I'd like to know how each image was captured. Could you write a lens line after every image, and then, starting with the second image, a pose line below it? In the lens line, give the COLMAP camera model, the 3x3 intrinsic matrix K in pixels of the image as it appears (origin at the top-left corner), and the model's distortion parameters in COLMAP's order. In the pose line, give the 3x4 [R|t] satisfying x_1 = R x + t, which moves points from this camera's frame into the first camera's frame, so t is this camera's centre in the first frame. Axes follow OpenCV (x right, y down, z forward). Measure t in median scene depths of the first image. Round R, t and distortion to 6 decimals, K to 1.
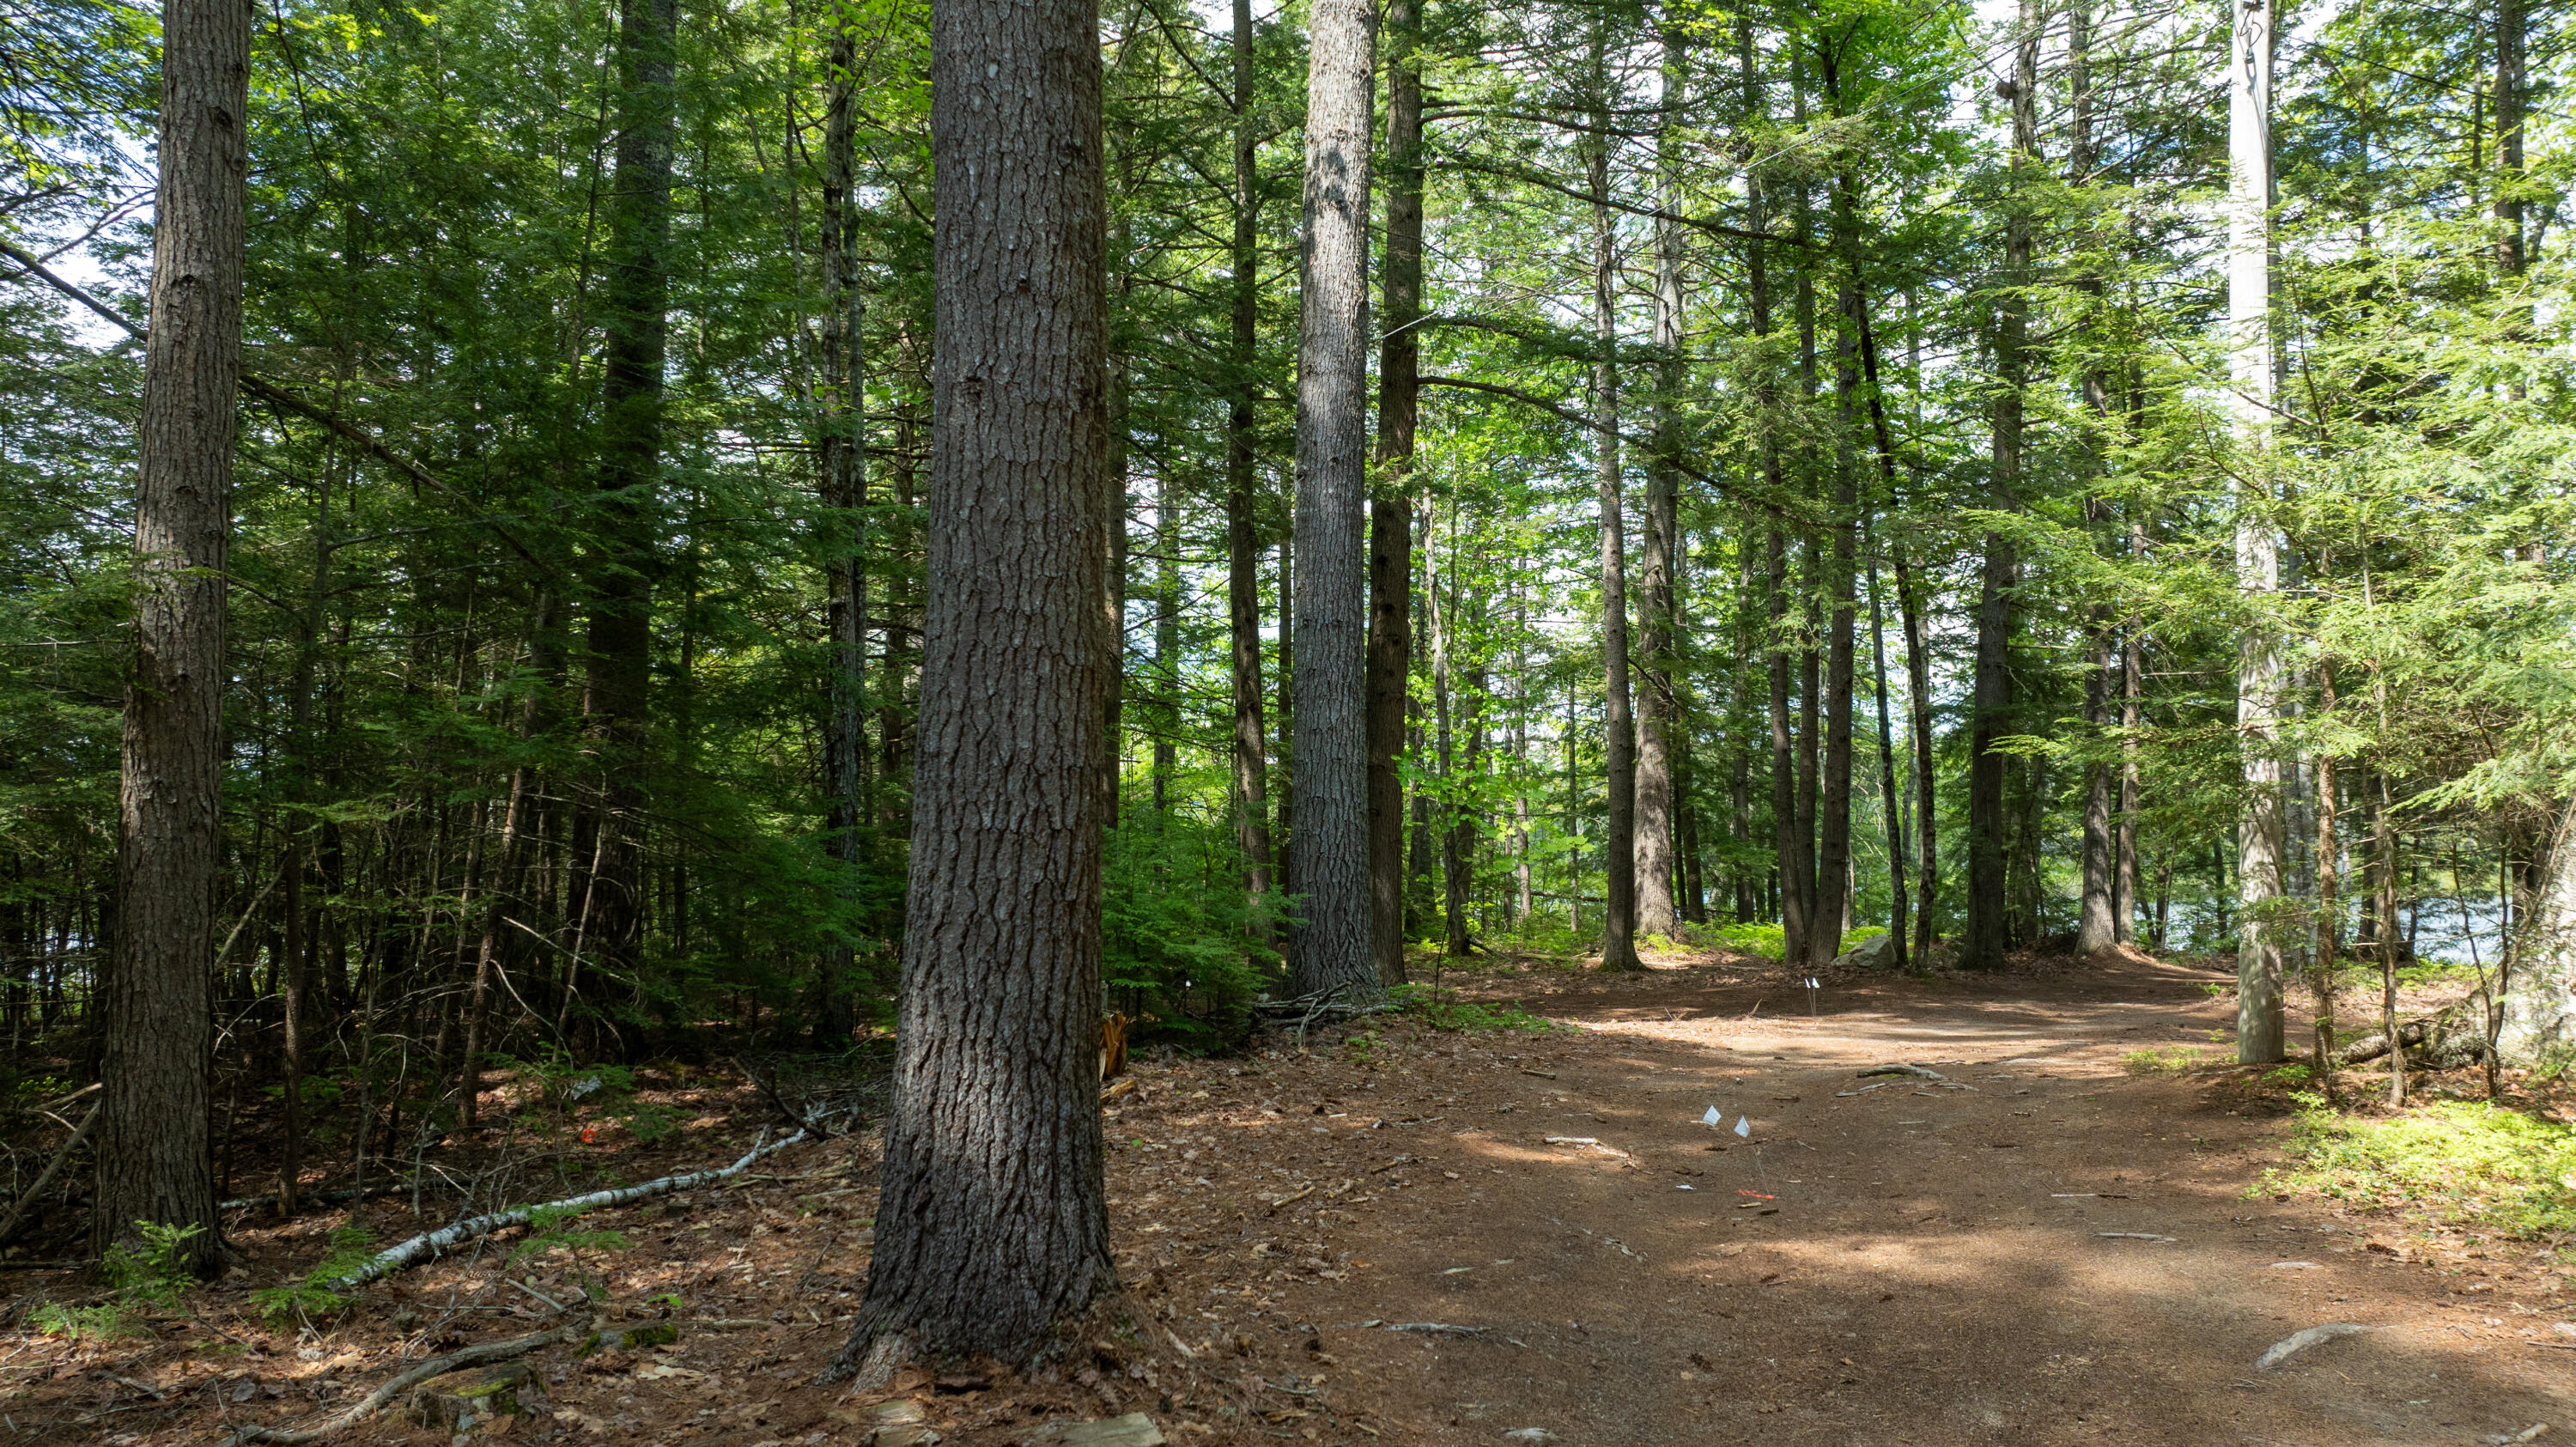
lens RADIAL K [[1847.7, 0, 1296.5], [0, 1847.7, 715.9], [0, 0, 1]] dist [-0.068613, 0.103237]
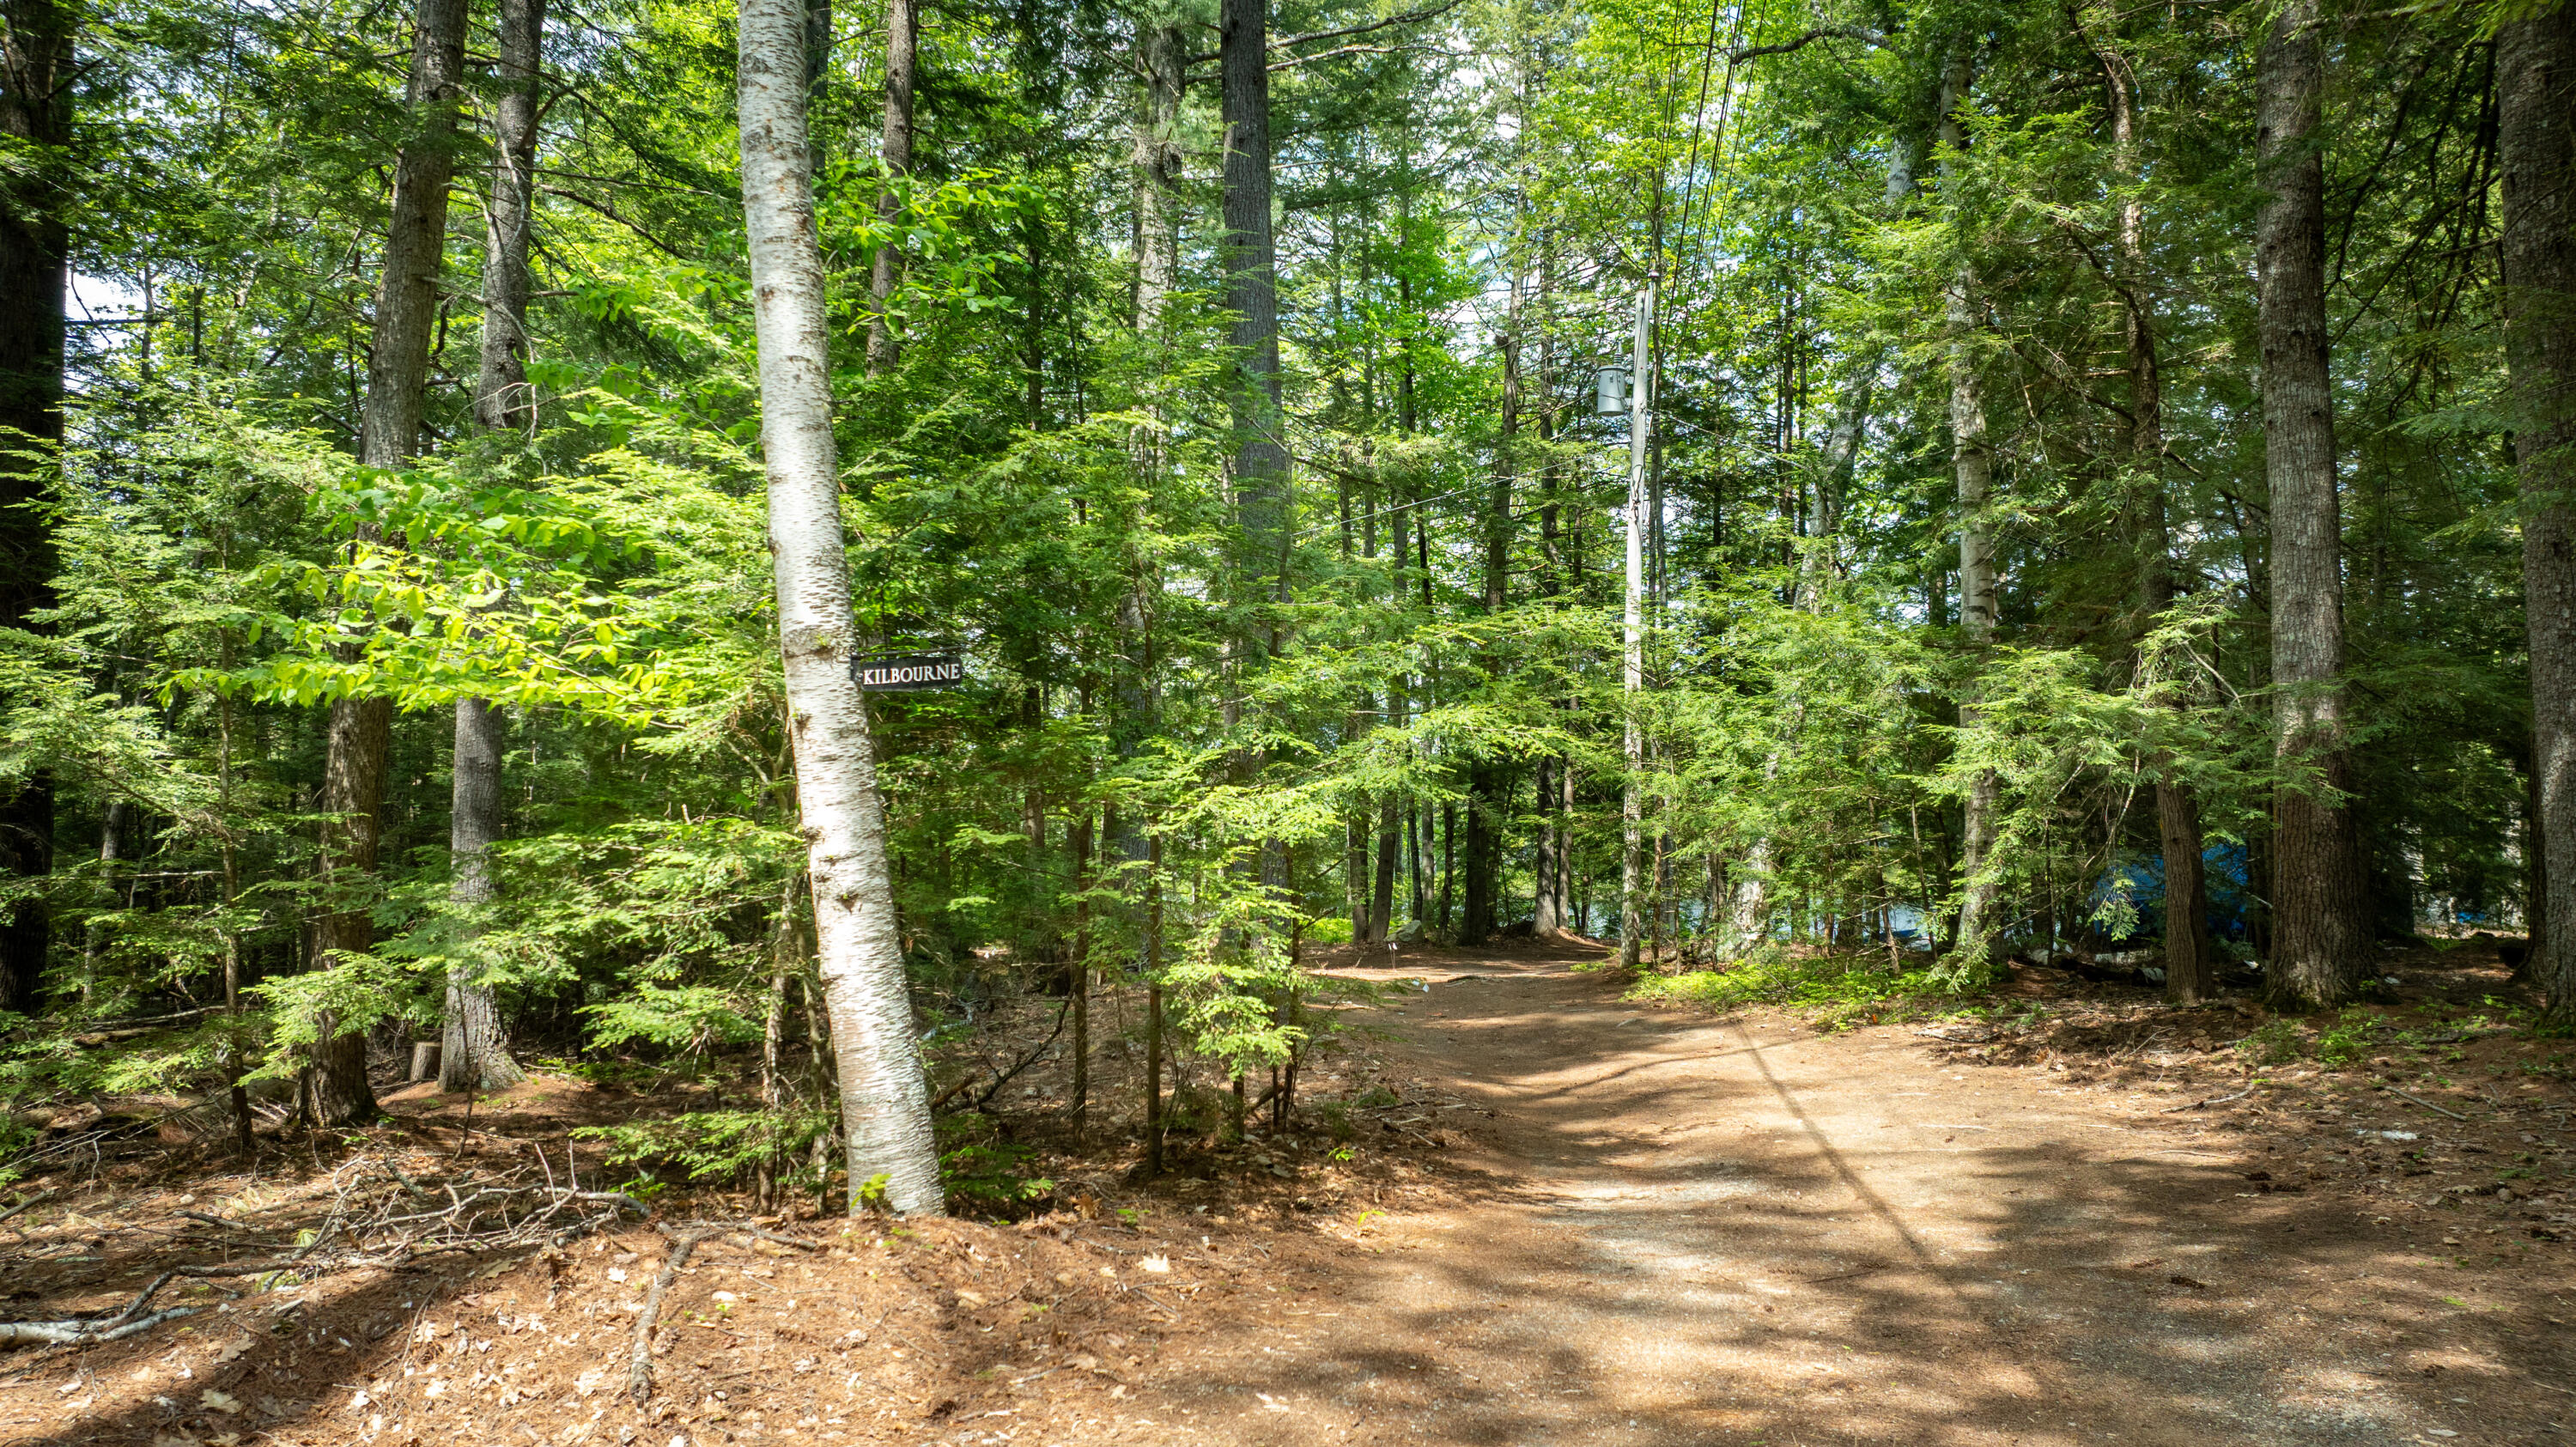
lens RADIAL K [[1847.7, 0, 1296.5], [0, 1847.7, 715.9], [0, 0, 1]] dist [-0.068613, 0.103237]
pose [[0.959039, 0.034277, 0.281191, -0.175444], [-0.033999, 0.999405, -0.005871, -0.030172], [-0.281225, -0.003930, 0.959634, -0.363159]]
